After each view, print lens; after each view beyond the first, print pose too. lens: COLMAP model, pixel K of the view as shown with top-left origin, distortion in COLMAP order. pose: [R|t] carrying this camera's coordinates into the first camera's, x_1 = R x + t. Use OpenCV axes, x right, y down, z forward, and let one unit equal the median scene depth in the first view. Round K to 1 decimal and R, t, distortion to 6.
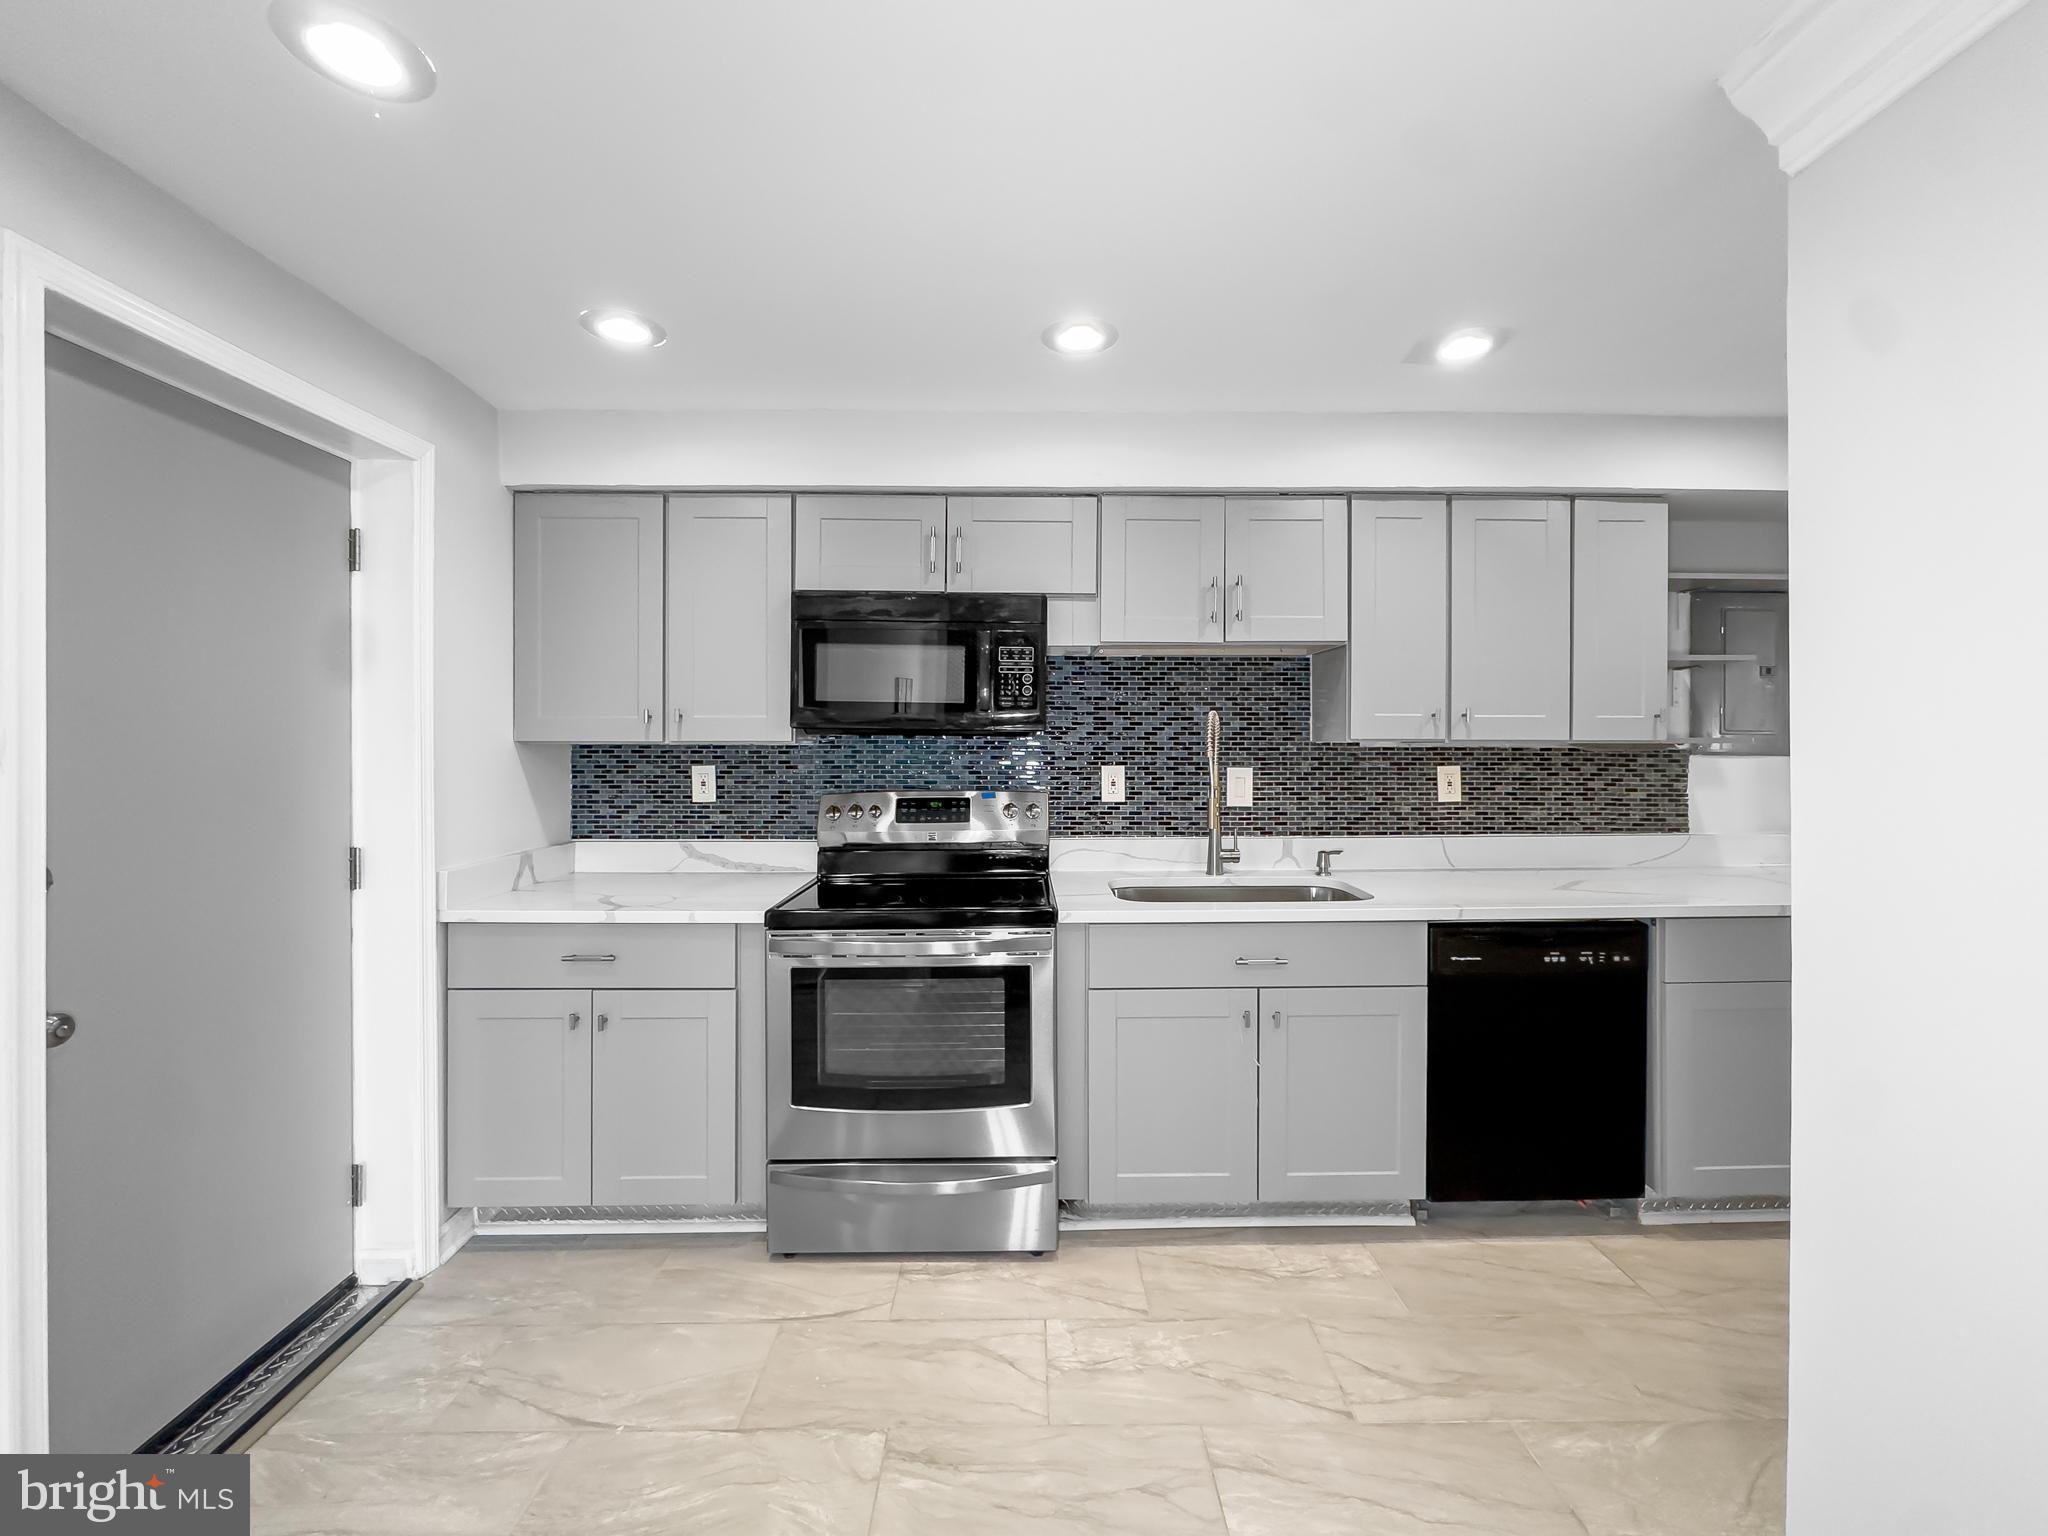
lens RADIAL K [[835.7, 0, 1023.8], [0, 835.7, 750.7], [0, 0, 1]] dist [-0.002587, -0.000213]
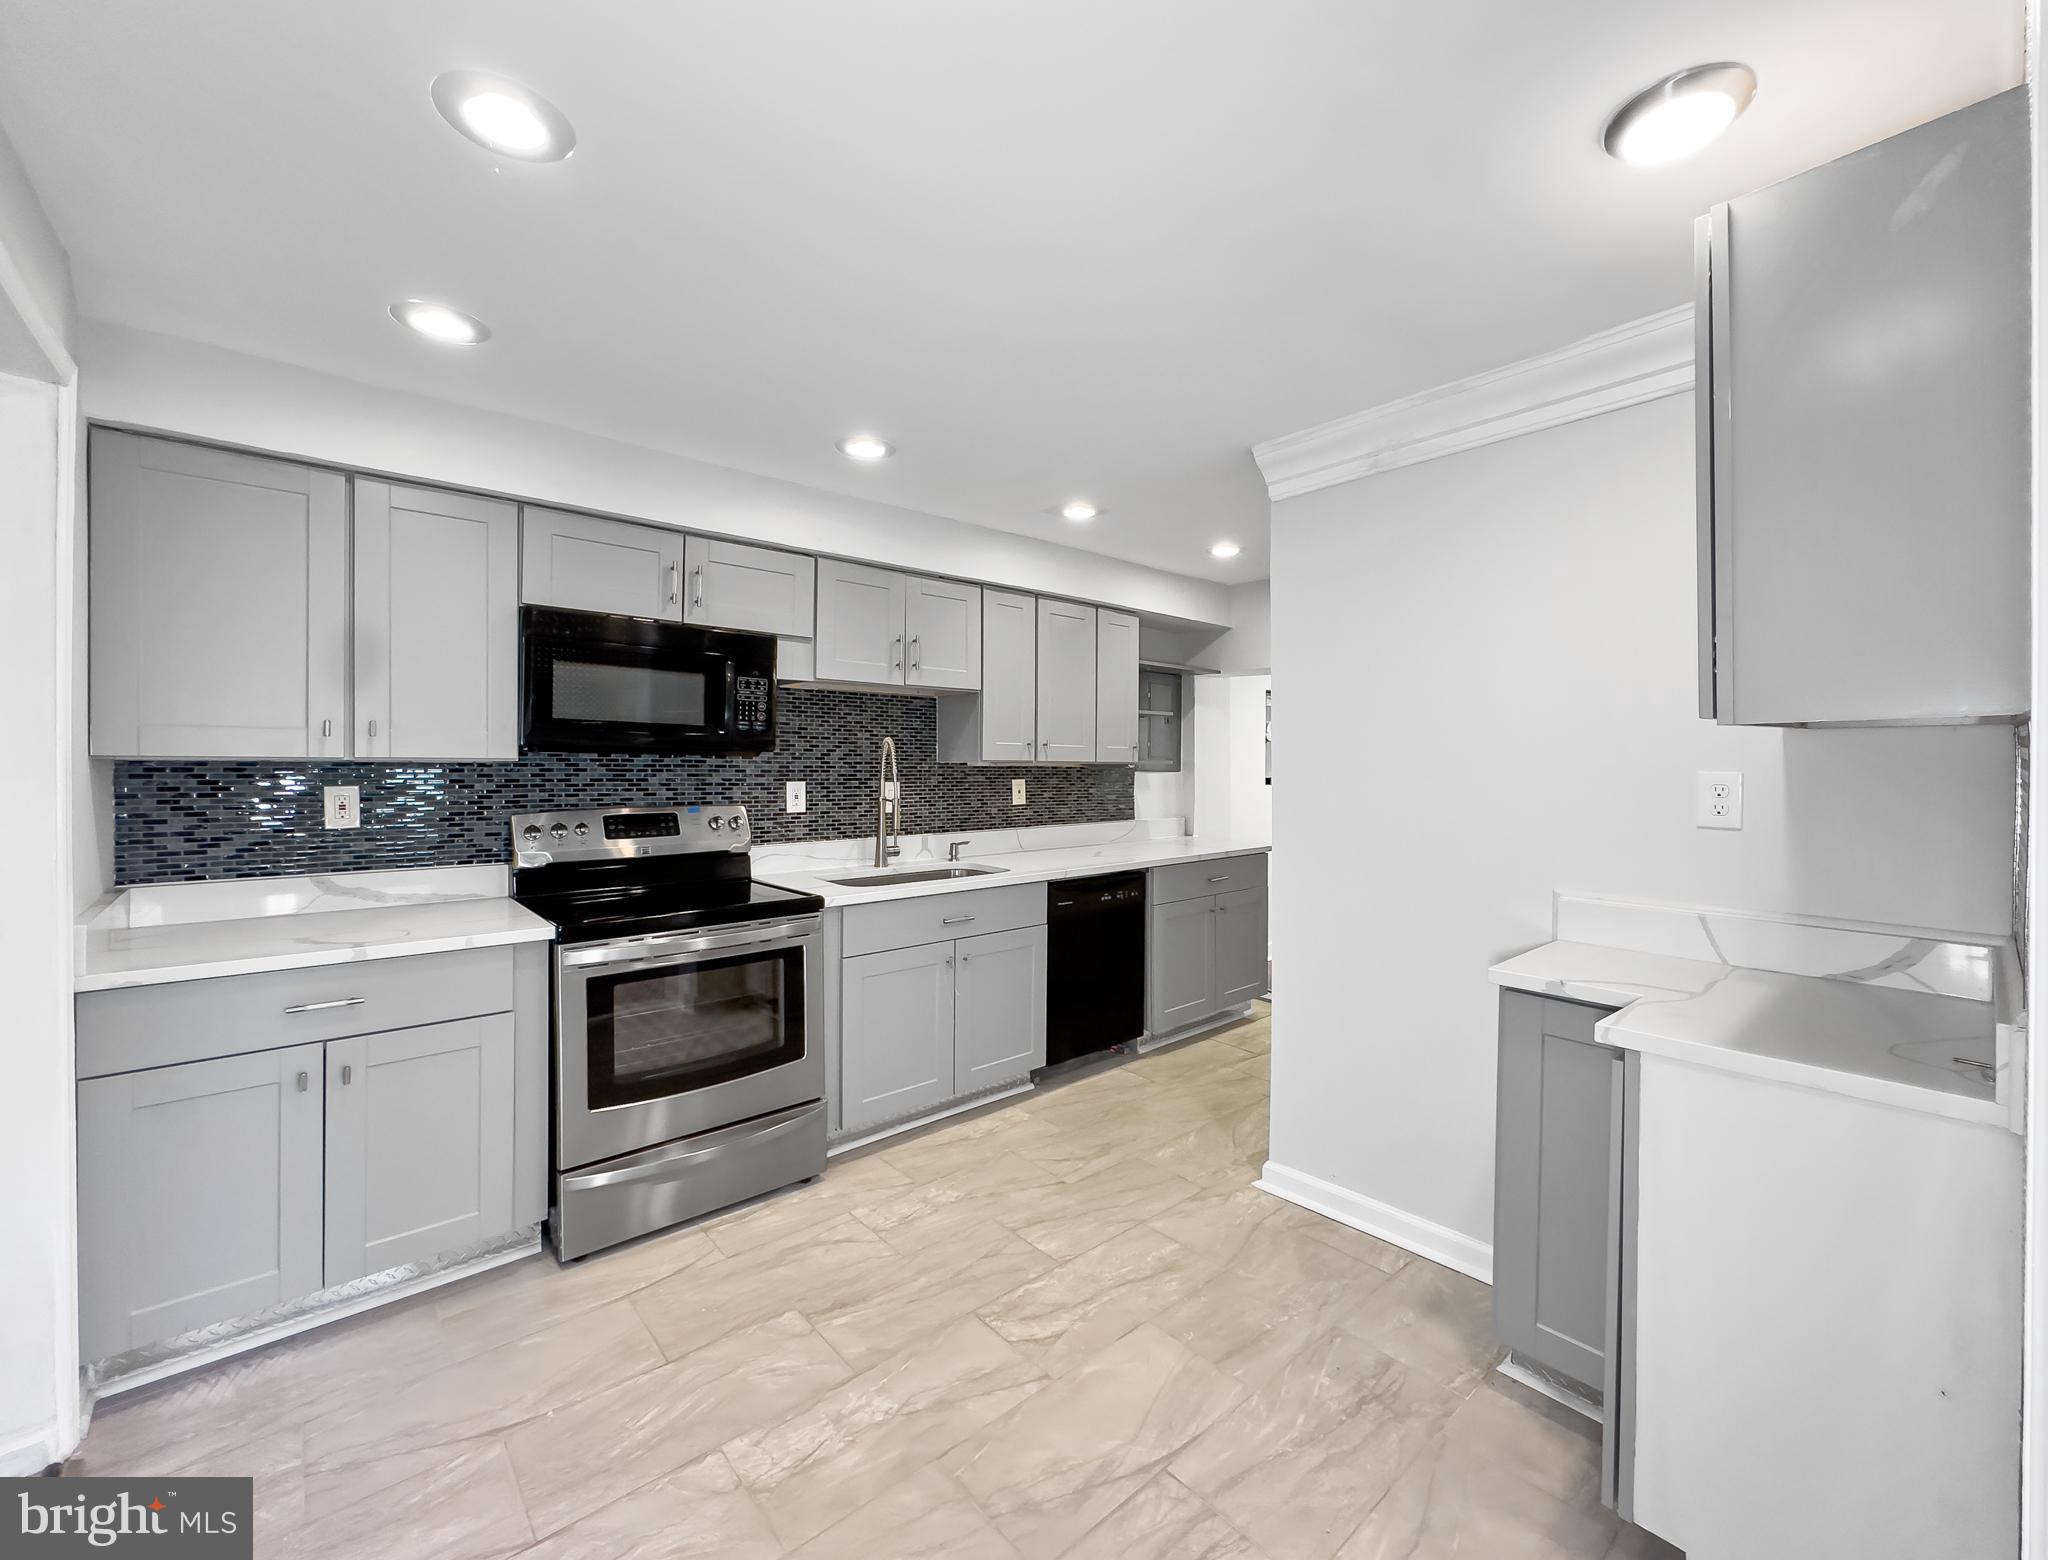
lens RADIAL K [[836.2, 0, 1027.6], [0, 836.2, 775.5], [0, 0, 1]] dist [-0.000858, -0.000207]
pose [[0.769236, -0.005218, 0.638943, -0.455835], [0.001667, 0.999980, 0.006160, 0.003279], [-0.638962, -0.003673, 0.769229, -0.125778]]
